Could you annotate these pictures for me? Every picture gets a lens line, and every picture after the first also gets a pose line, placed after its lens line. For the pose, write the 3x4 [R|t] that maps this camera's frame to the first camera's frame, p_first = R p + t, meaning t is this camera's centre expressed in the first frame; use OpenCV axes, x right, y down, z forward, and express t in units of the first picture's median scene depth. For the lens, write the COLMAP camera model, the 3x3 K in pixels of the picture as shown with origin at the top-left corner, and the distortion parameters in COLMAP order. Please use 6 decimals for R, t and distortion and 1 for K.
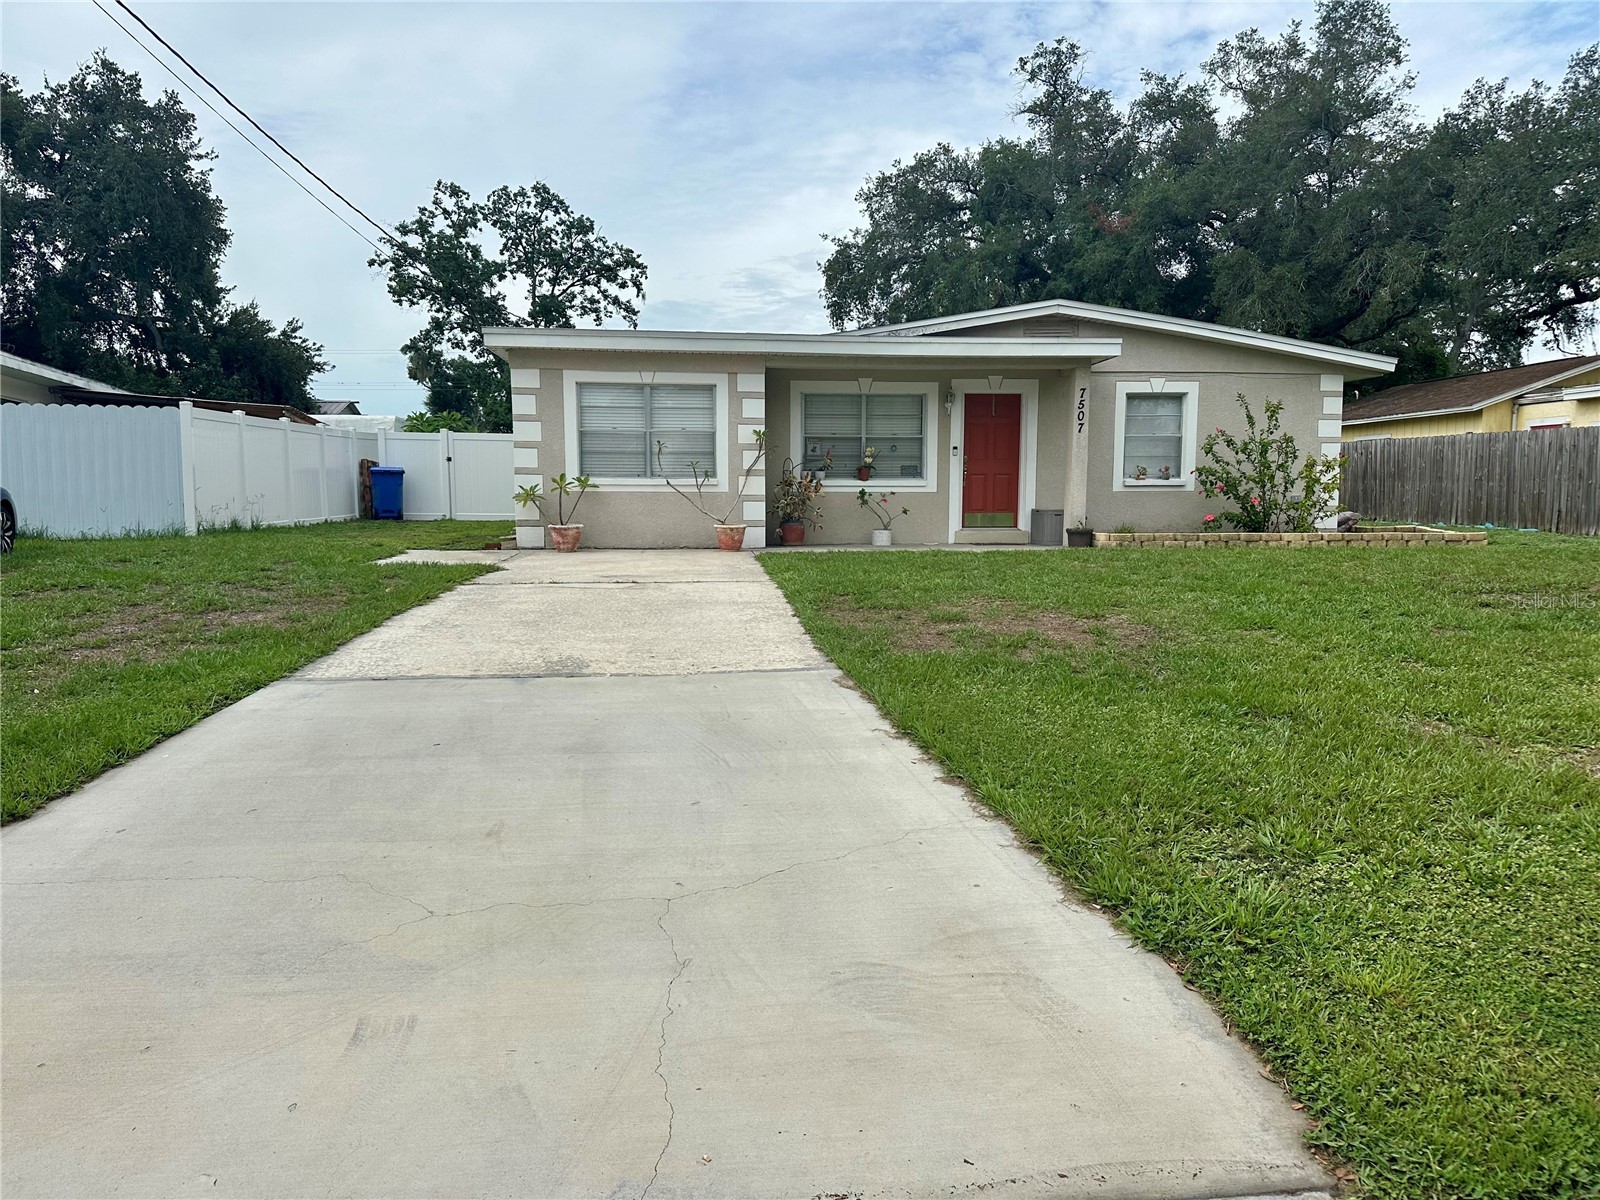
lens RADIAL K [[1128.4, 0, 793.9], [0, 1128.4, 602.6], [0, 0, 1]] dist [0.038509, -0.043343]
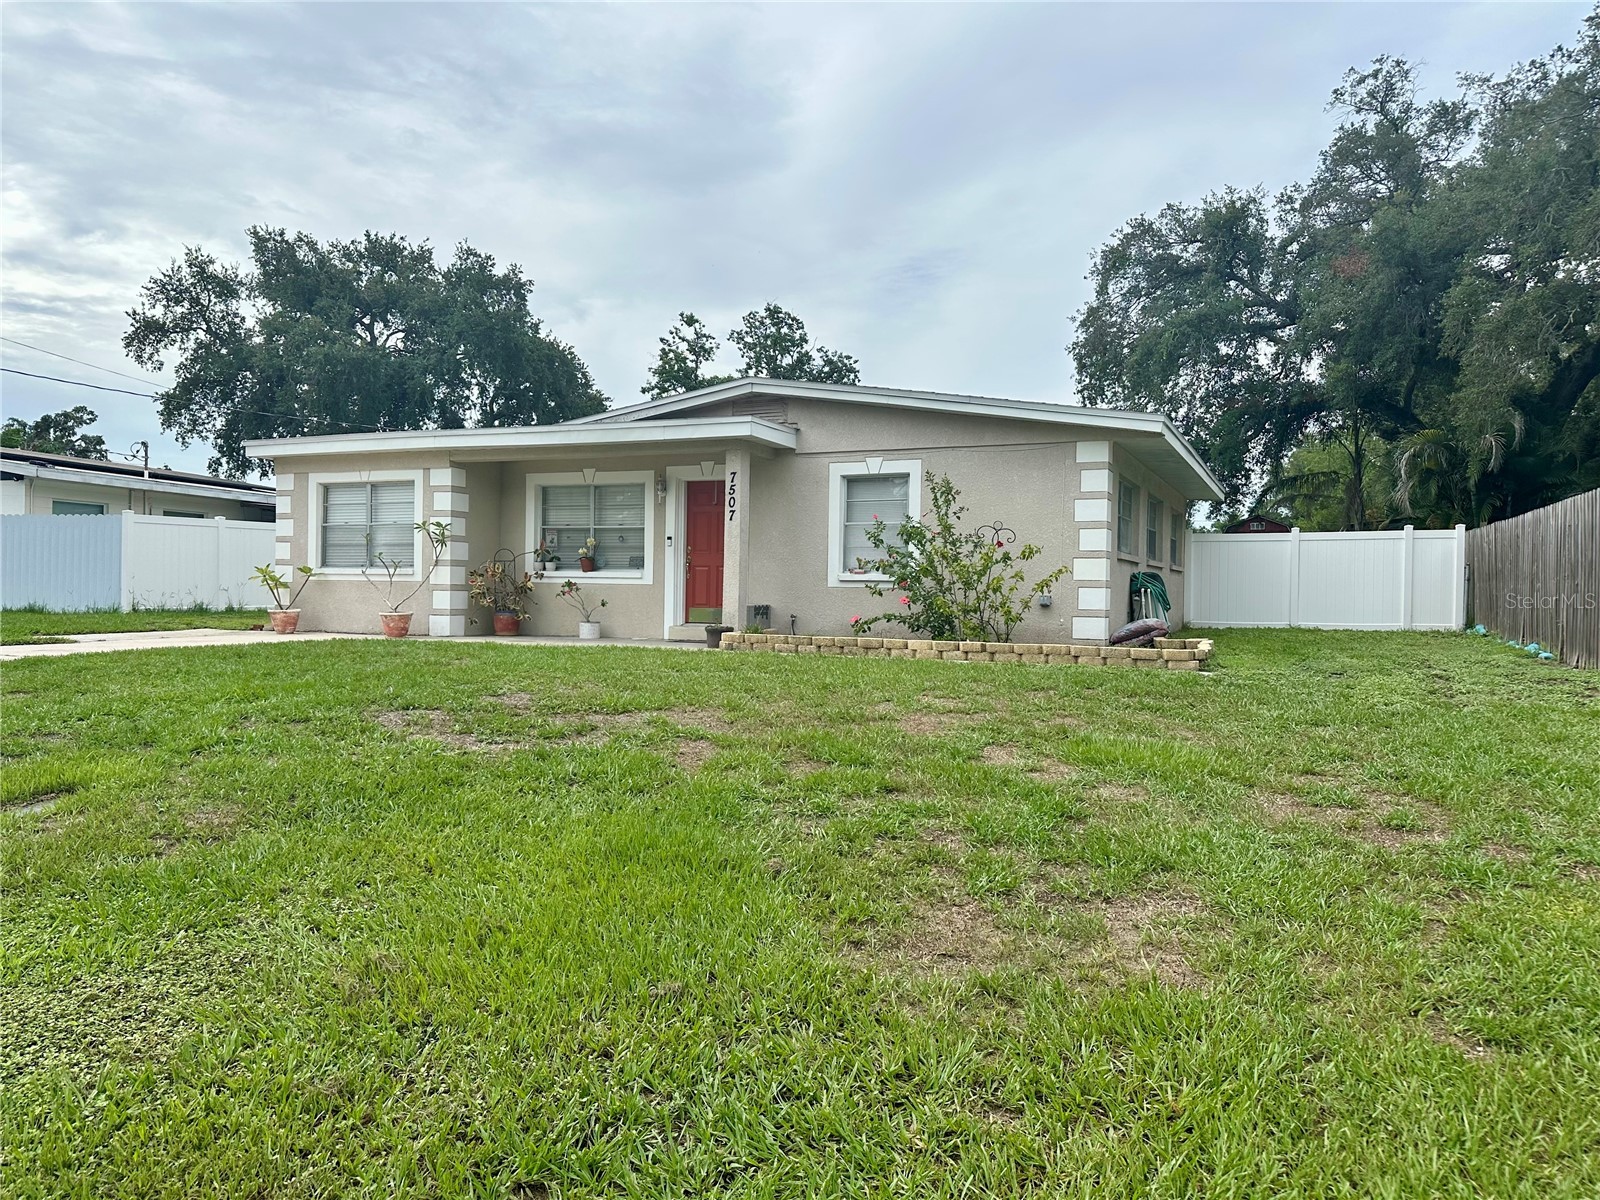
lens RADIAL K [[1128.4, 0, 801.9], [0, 1128.4, 595.5], [0, 0, 1]] dist [0.038509, -0.043343]
pose [[0.859309, 0.017590, -0.511153, 0.719914], [-0.065719, 0.994921, -0.076244, -0.024656], [0.507216, 0.099109, 0.856101, 0.251808]]
